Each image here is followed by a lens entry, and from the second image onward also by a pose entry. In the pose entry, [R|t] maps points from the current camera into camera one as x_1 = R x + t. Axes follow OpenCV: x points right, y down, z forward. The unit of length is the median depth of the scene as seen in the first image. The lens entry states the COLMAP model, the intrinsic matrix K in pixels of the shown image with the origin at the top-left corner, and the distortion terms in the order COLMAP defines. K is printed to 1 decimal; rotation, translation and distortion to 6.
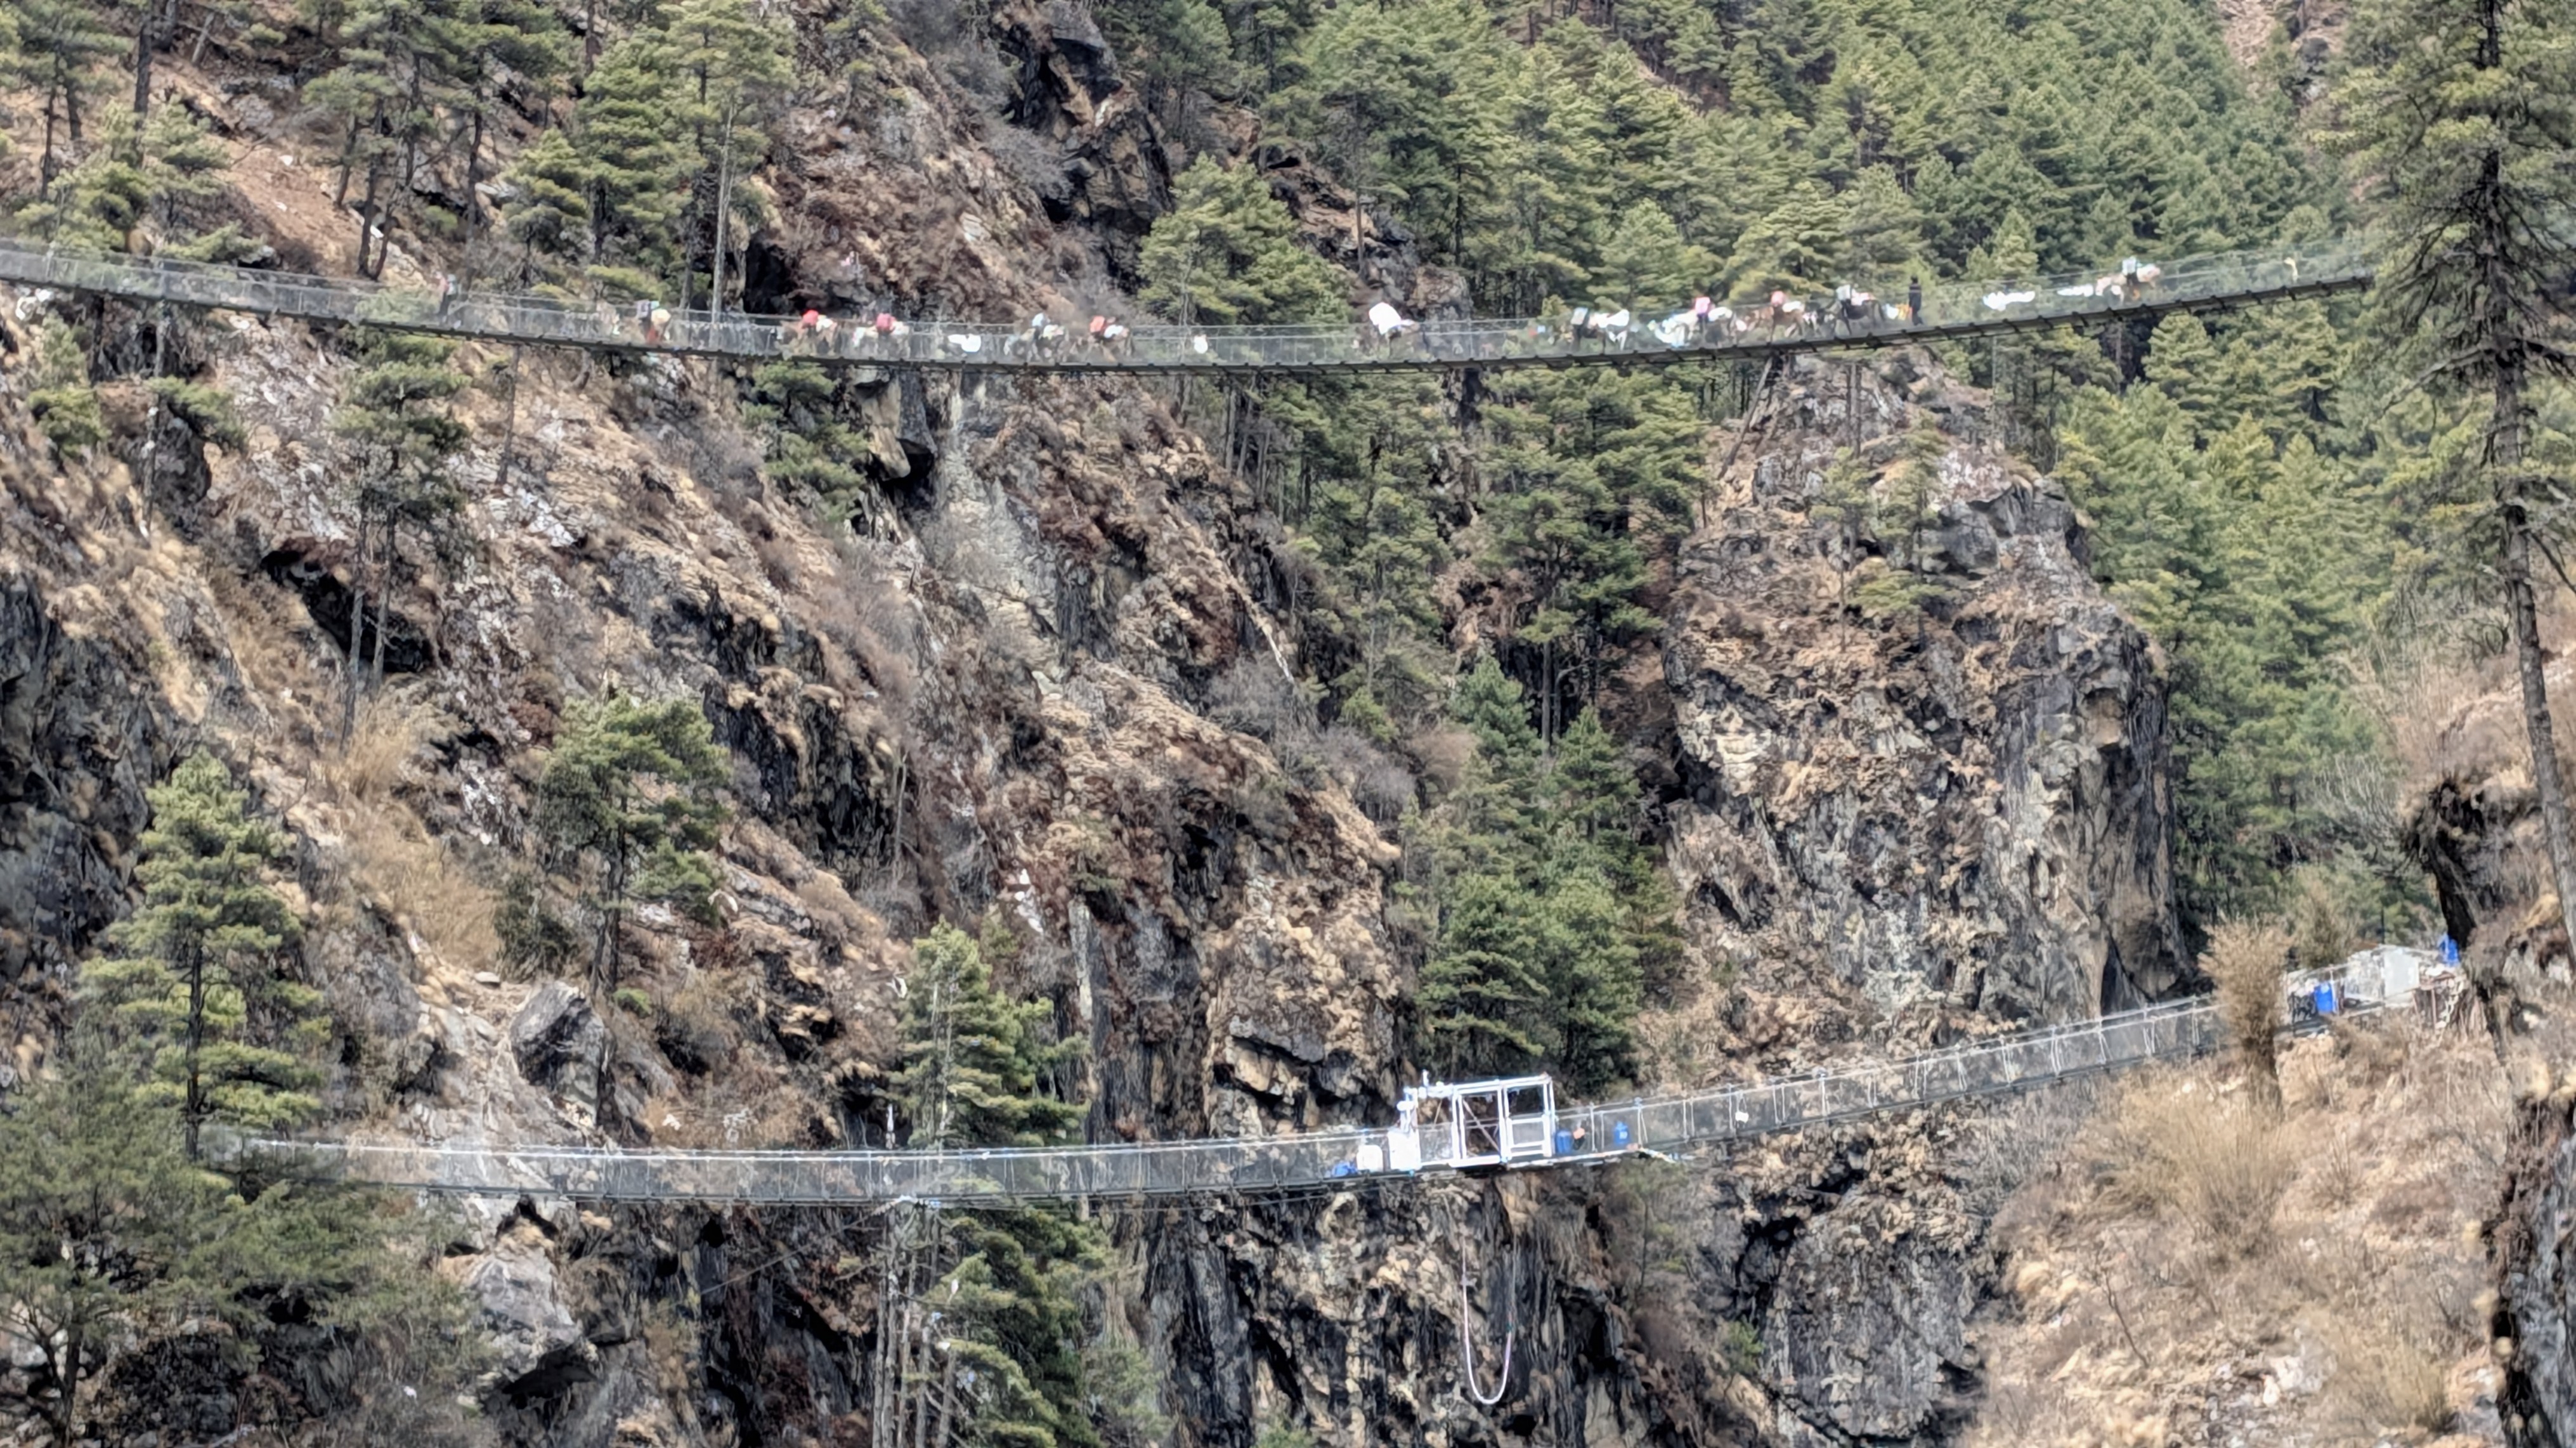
lens RADIAL K [[1831.5, 0, 1267.1], [0, 1831.5, 734.2], [0, 0, 1]] dist [0.024305, -0.023257]
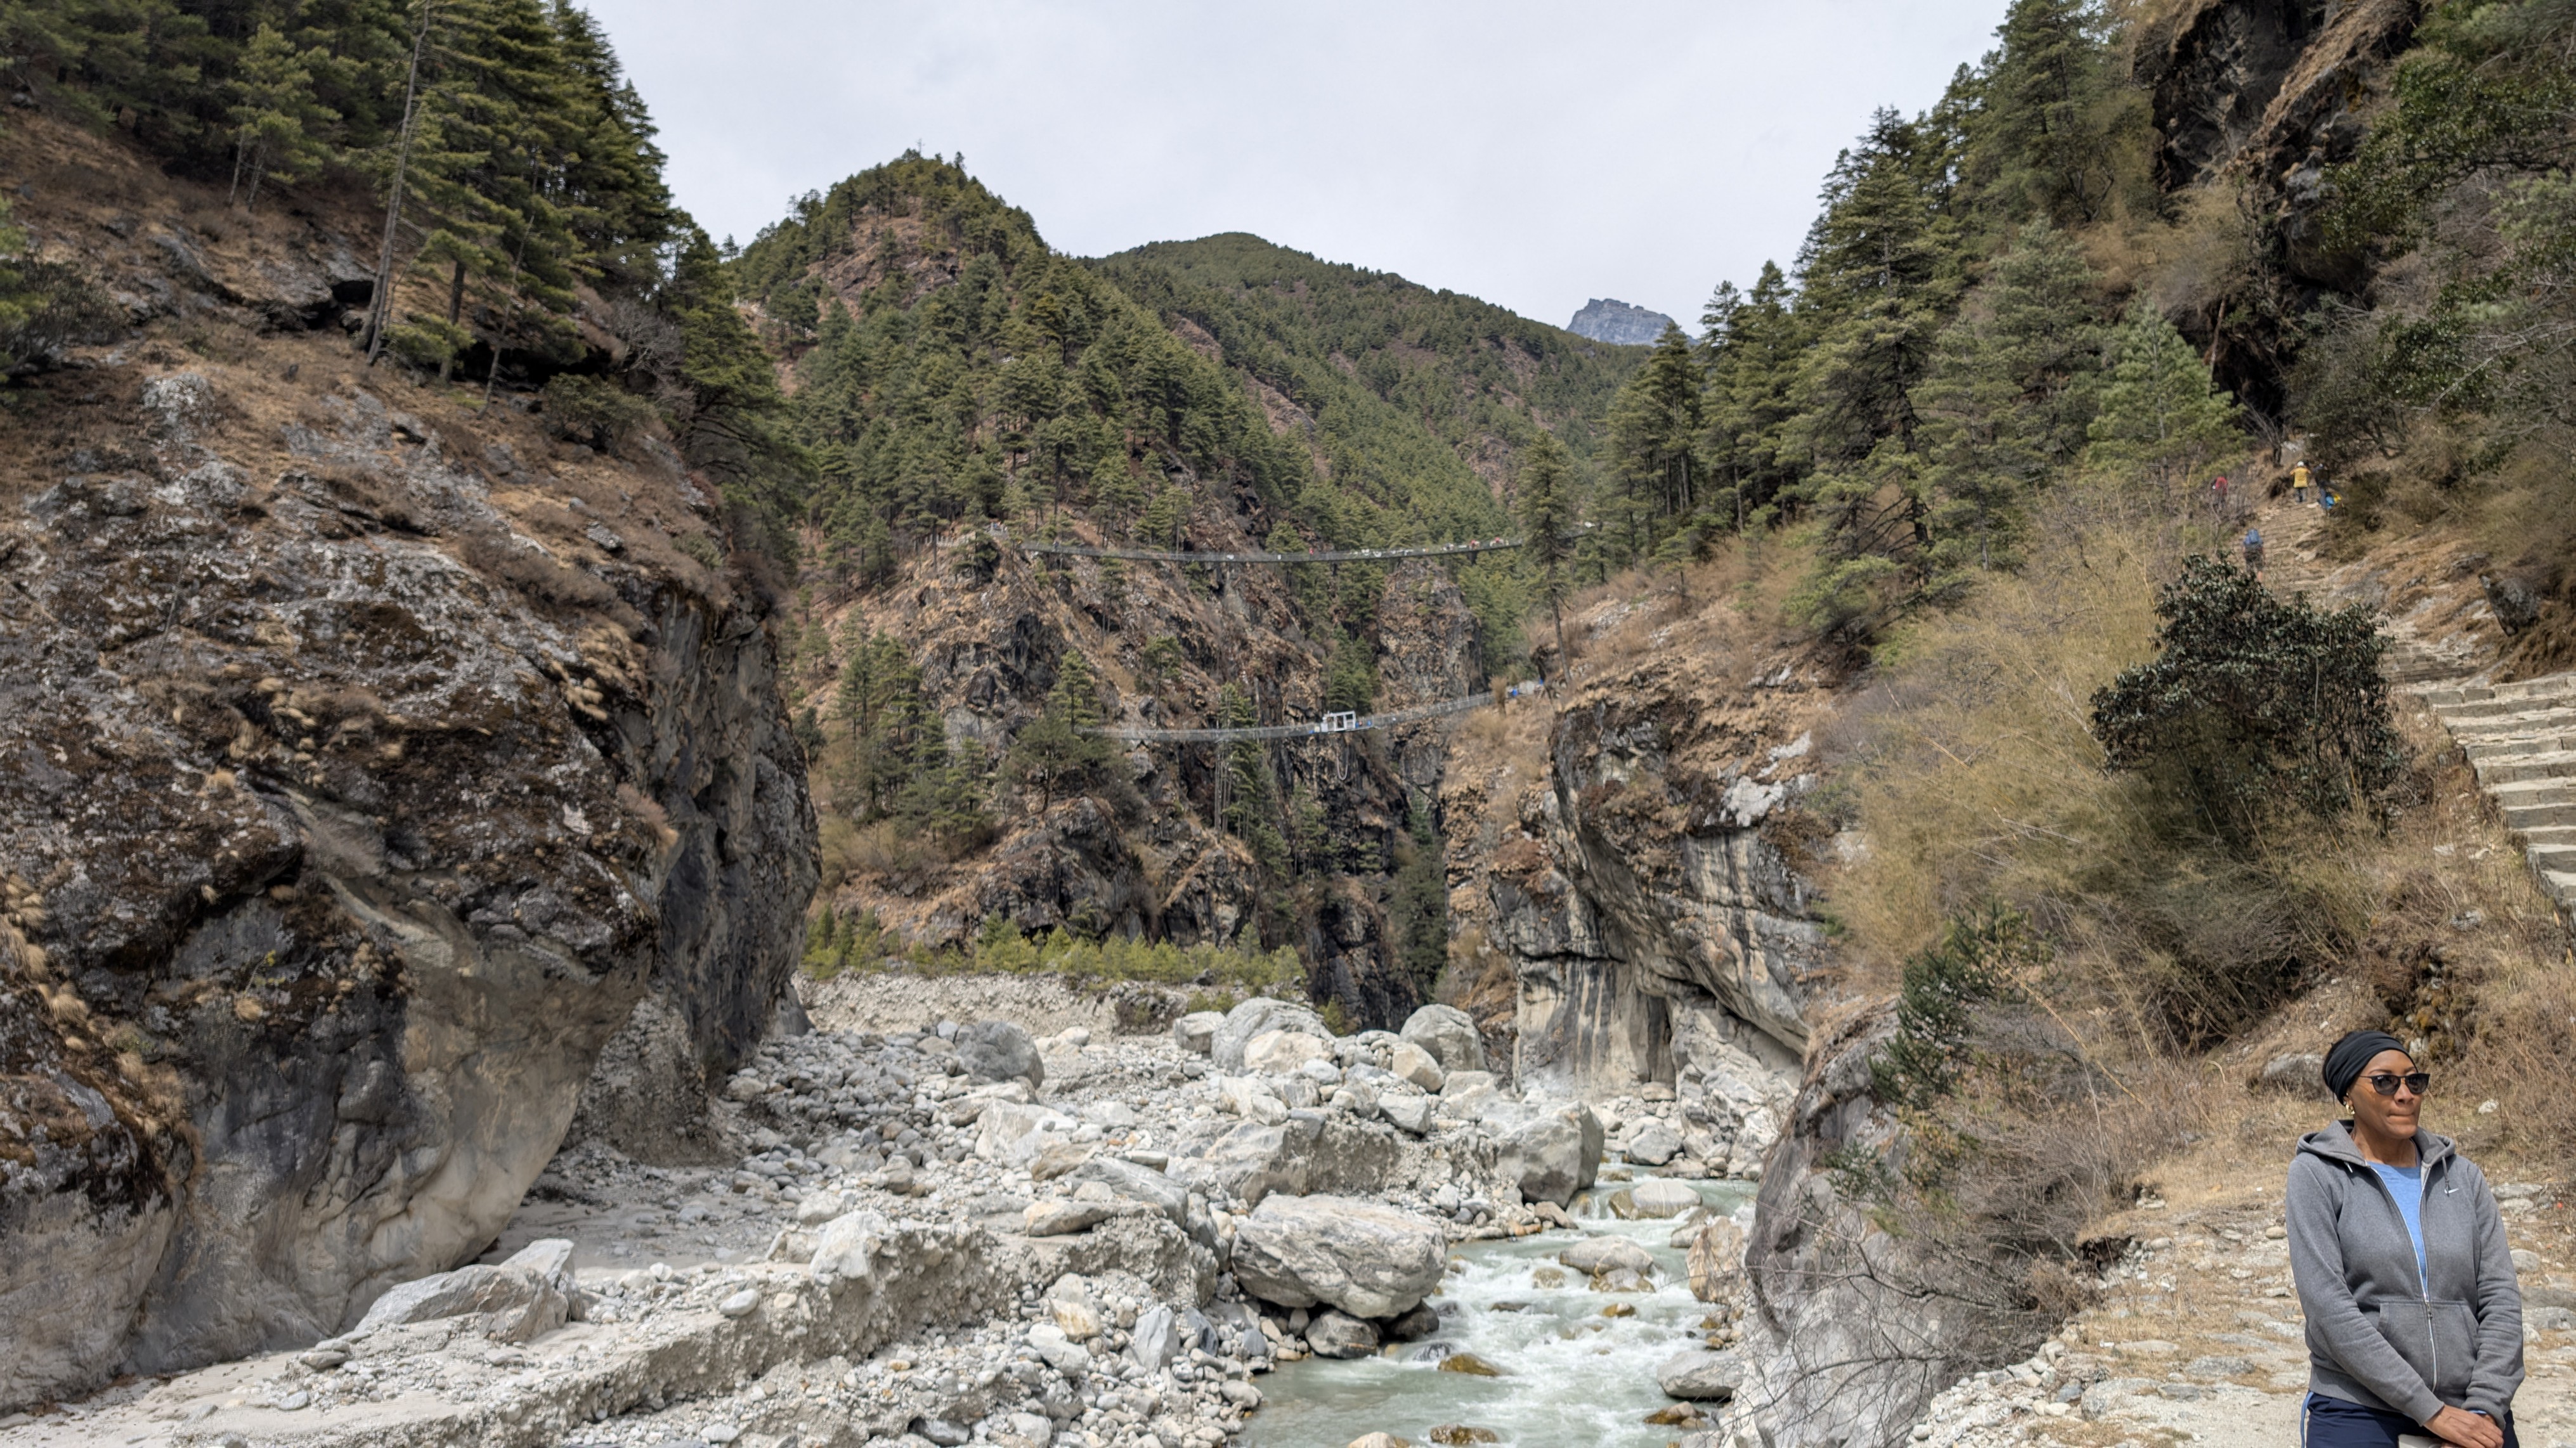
lens RADIAL K [[1831.5, 0, 1278.9], [0, 1831.5, 709.5], [0, 0, 1]] dist [0.024305, -0.023257]
pose [[0.997665, -0.013749, -0.066898, 0.276790], [0.019246, 0.996428, 0.082219, -0.216586], [0.065528, -0.083314, 0.994367, -3.757770]]
